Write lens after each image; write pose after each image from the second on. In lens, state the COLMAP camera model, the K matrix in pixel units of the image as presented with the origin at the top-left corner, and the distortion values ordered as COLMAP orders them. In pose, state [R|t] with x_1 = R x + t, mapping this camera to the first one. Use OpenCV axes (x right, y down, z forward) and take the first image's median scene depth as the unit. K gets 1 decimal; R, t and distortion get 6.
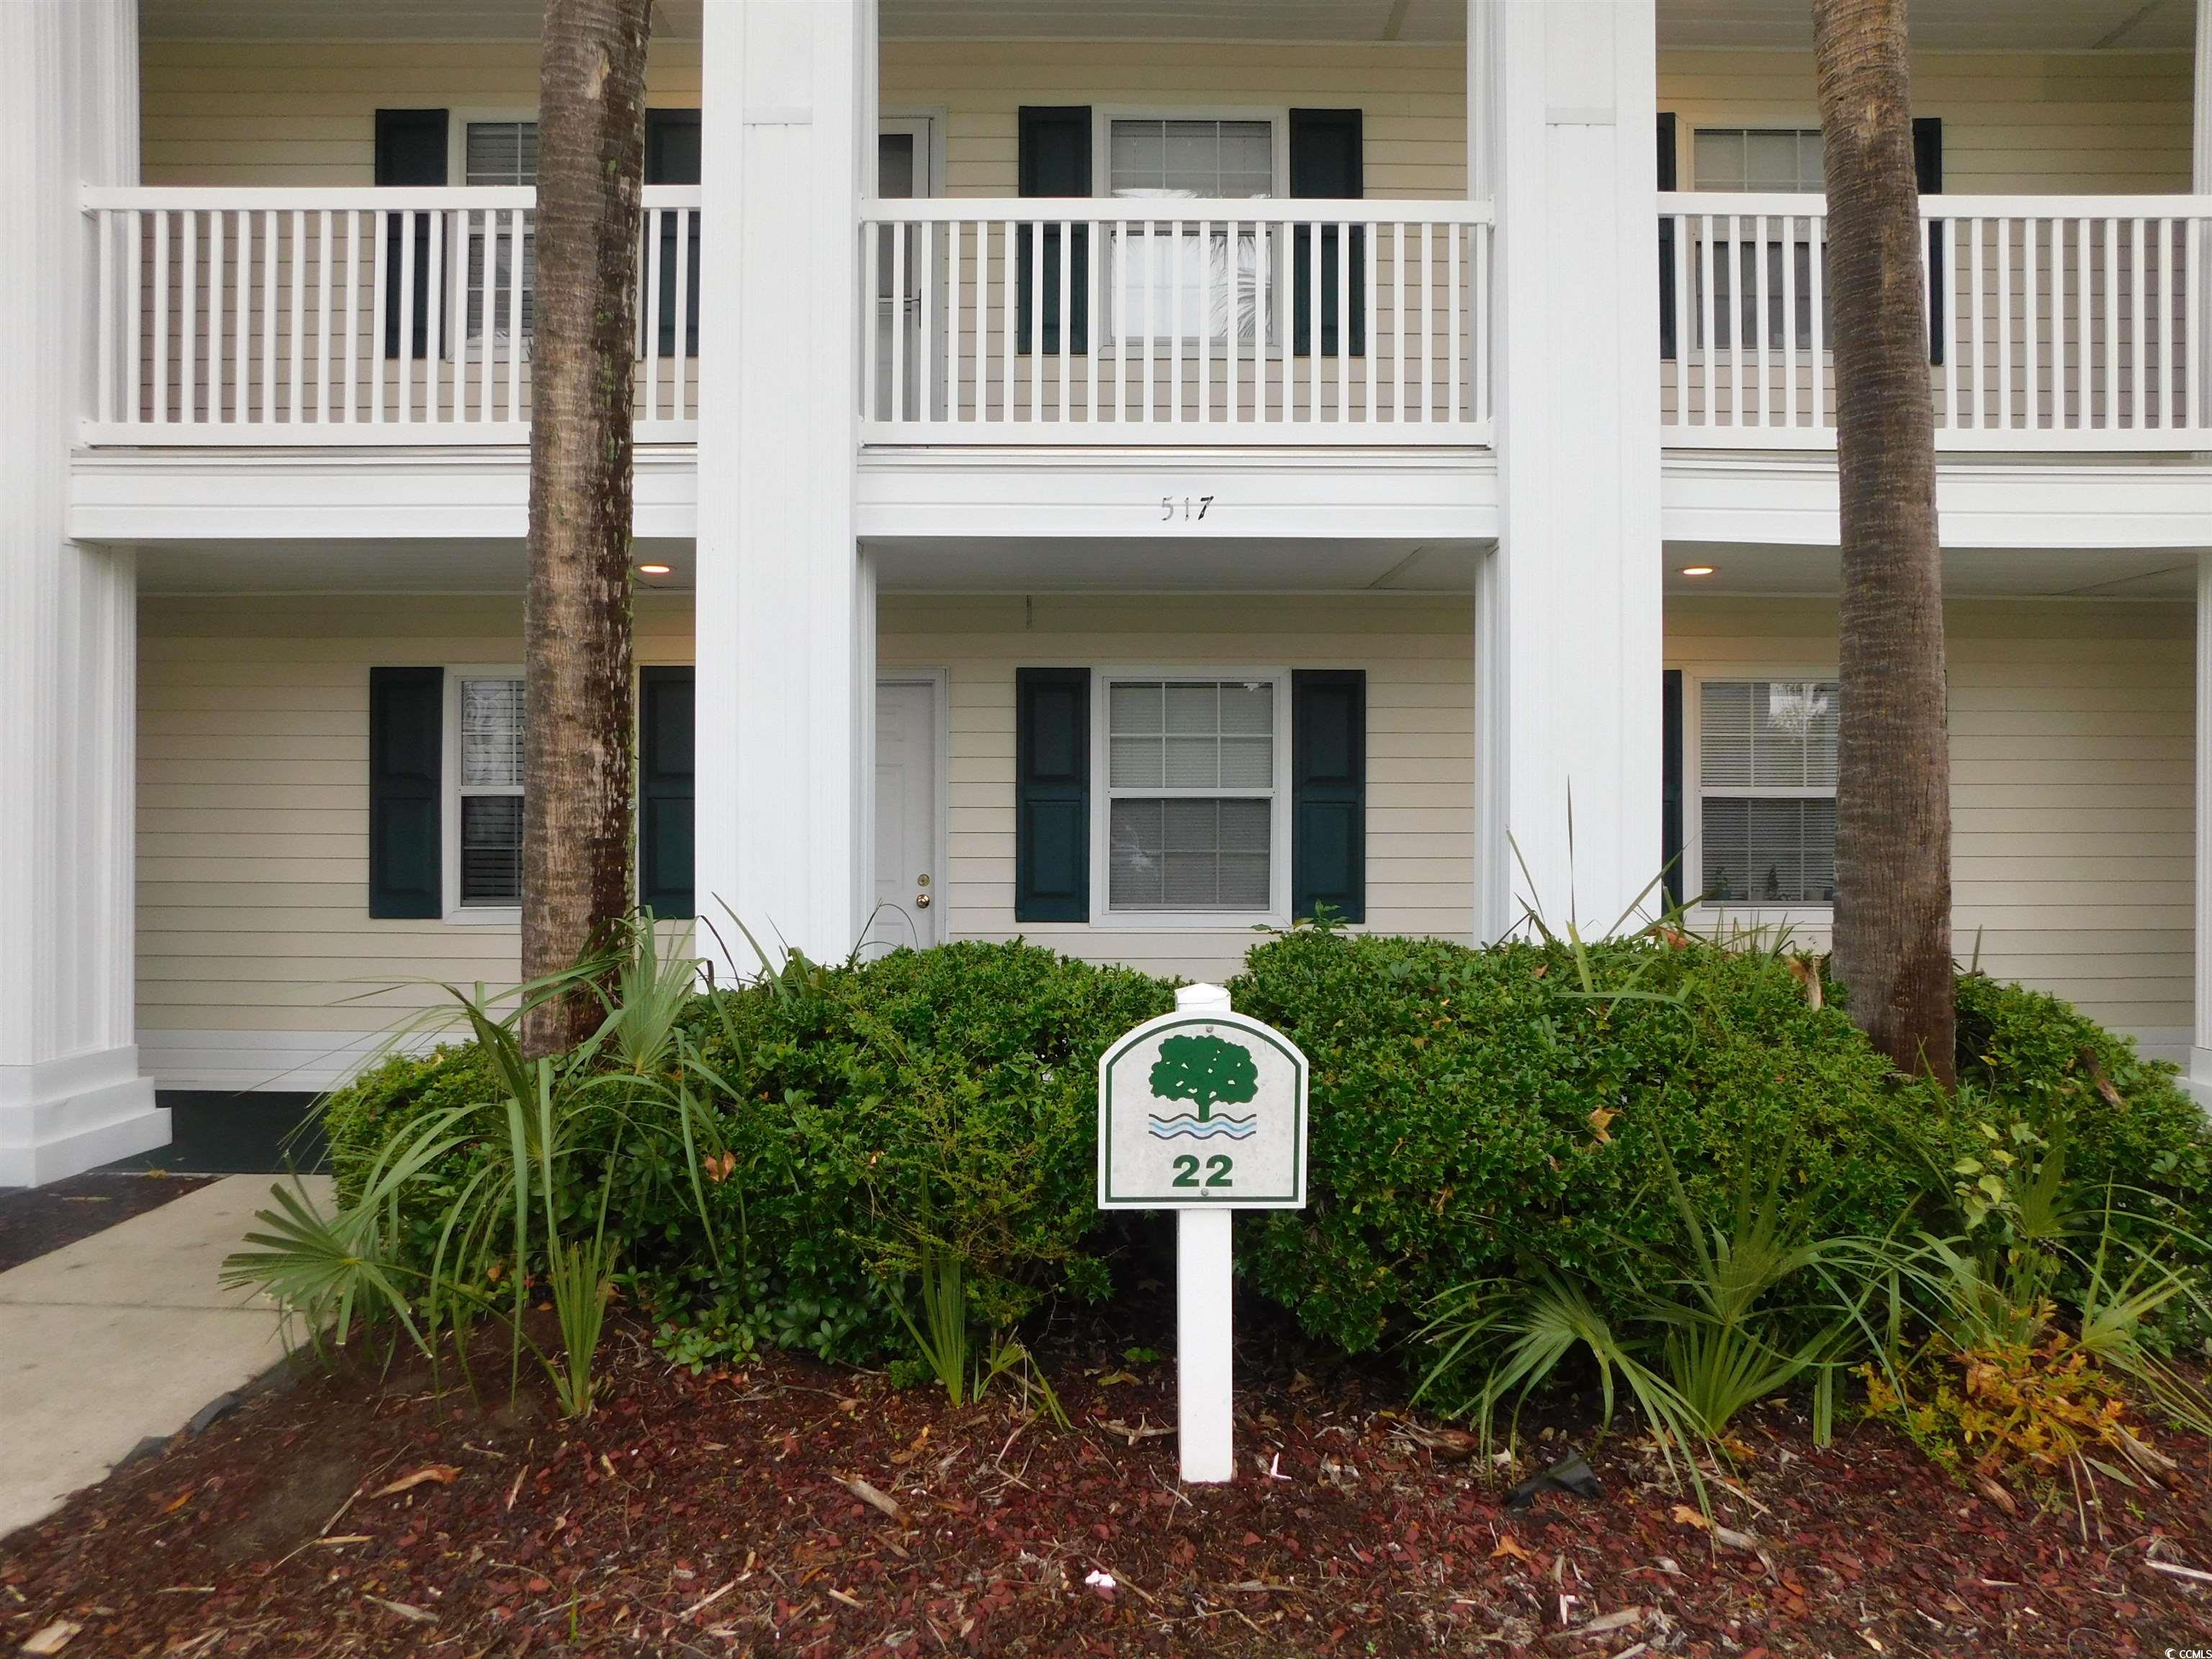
lens RADIAL K [[1466.9, 0, 1108.1], [0, 1466.9, 818.4], [0, 0, 1]] dist [-0.070796, 0.061547]
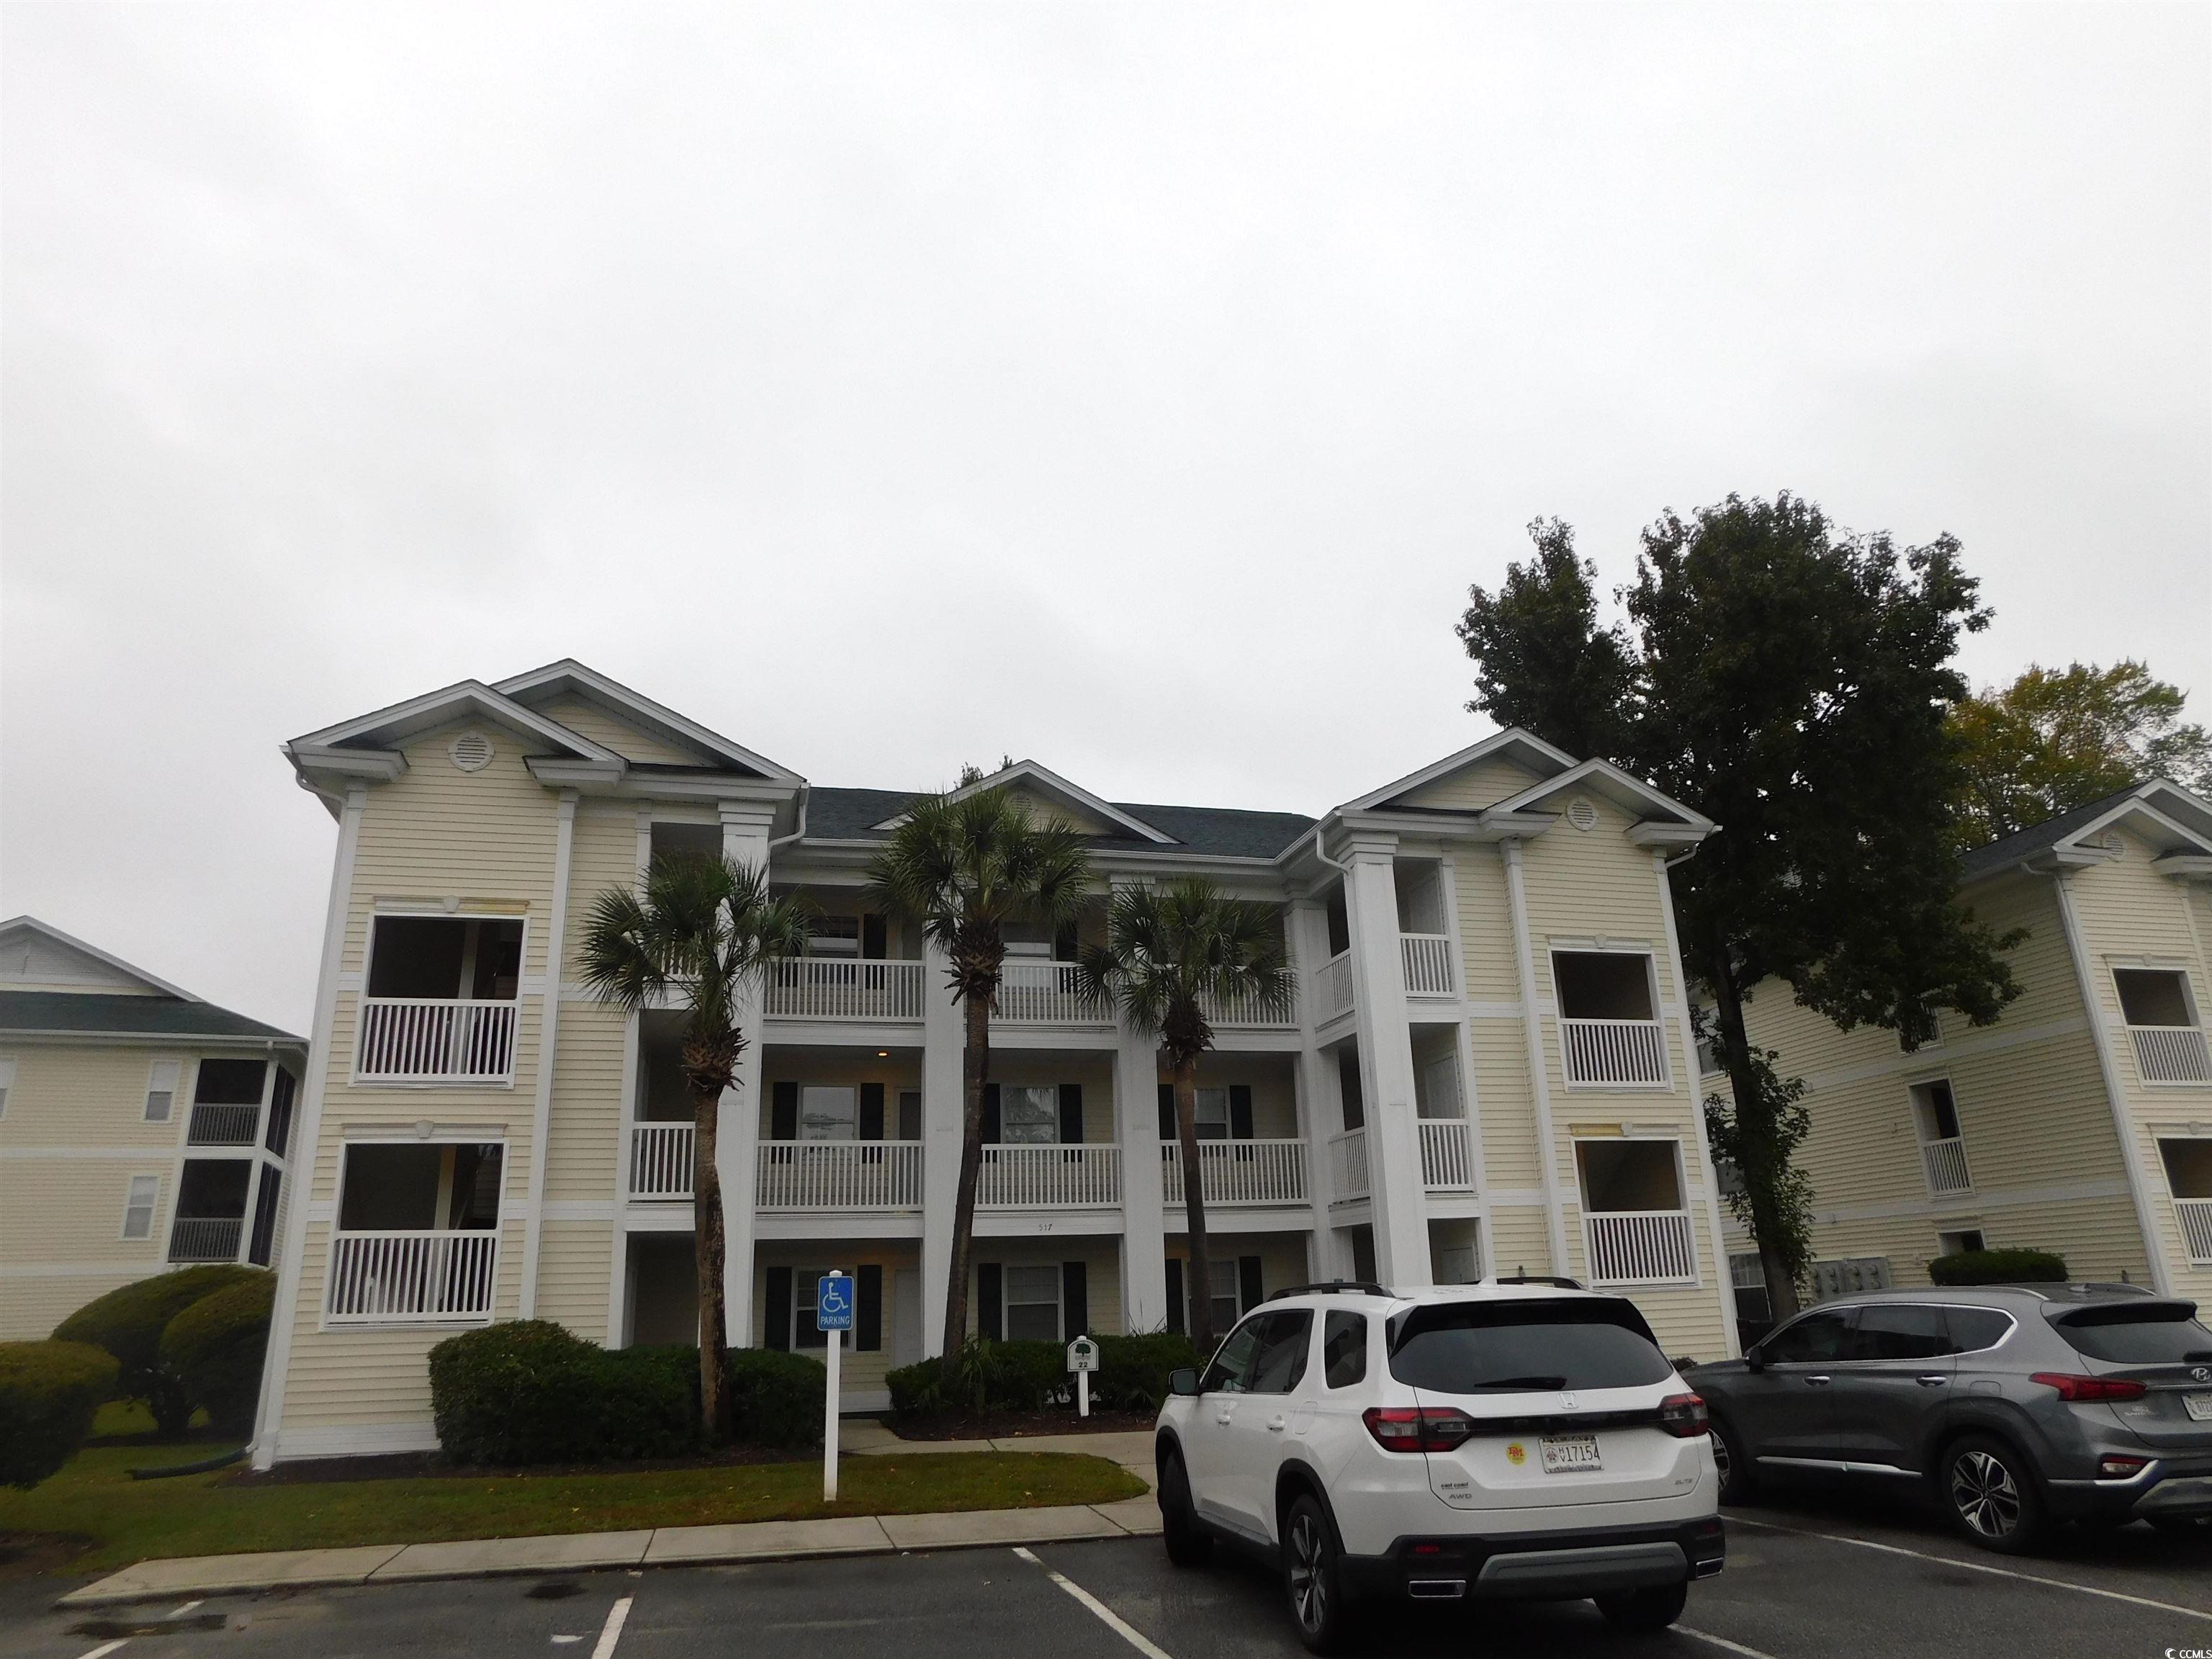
lens RADIAL K [[1466.9, 0, 1108.1], [0, 1466.9, 818.4], [0, 0, 1]] dist [-0.070796, 0.061547]
pose [[0.971663, 0.043153, 0.232399, -1.389180], [0.033412, 0.948247, -0.315771, -0.024874], [-0.233998, 0.314588, 0.919934, -5.581230]]
